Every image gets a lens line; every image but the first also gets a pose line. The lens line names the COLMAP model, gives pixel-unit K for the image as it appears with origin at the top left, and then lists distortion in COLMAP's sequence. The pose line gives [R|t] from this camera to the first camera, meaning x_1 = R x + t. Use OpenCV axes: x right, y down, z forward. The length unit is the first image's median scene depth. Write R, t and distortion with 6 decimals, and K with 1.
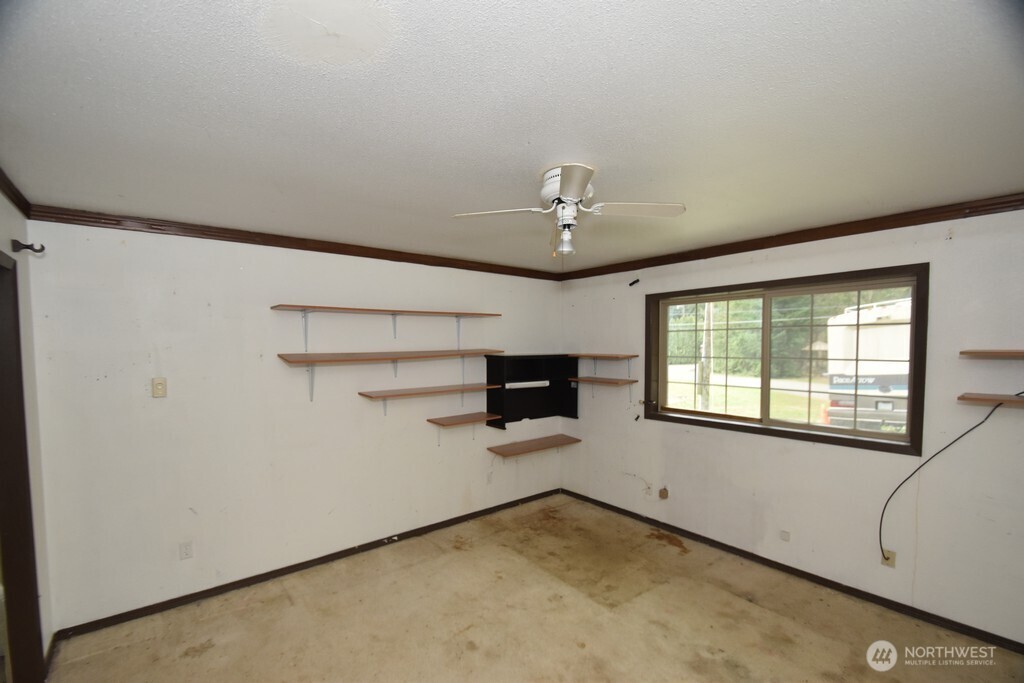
lens RADIAL K [[445.1, 0, 502.3], [0, 445.1, 366.6], [0, 0, 1]] dist [0.010366, -0.016404]
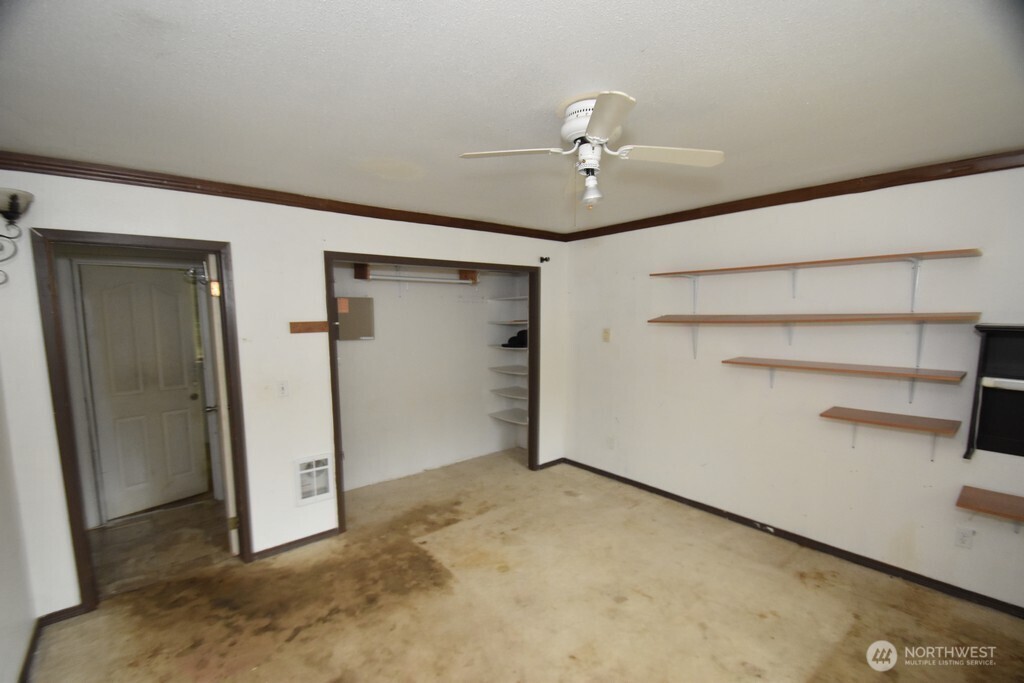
lens RADIAL K [[445.1, 0, 502.3], [0, 445.1, 366.6], [0, 0, 1]] dist [0.010366, -0.016404]
pose [[0.012464, 0.128156, -0.991676, 0.598418], [-0.040258, 0.991013, 0.127564, -0.022051], [0.999112, 0.038333, 0.017511, 0.461929]]
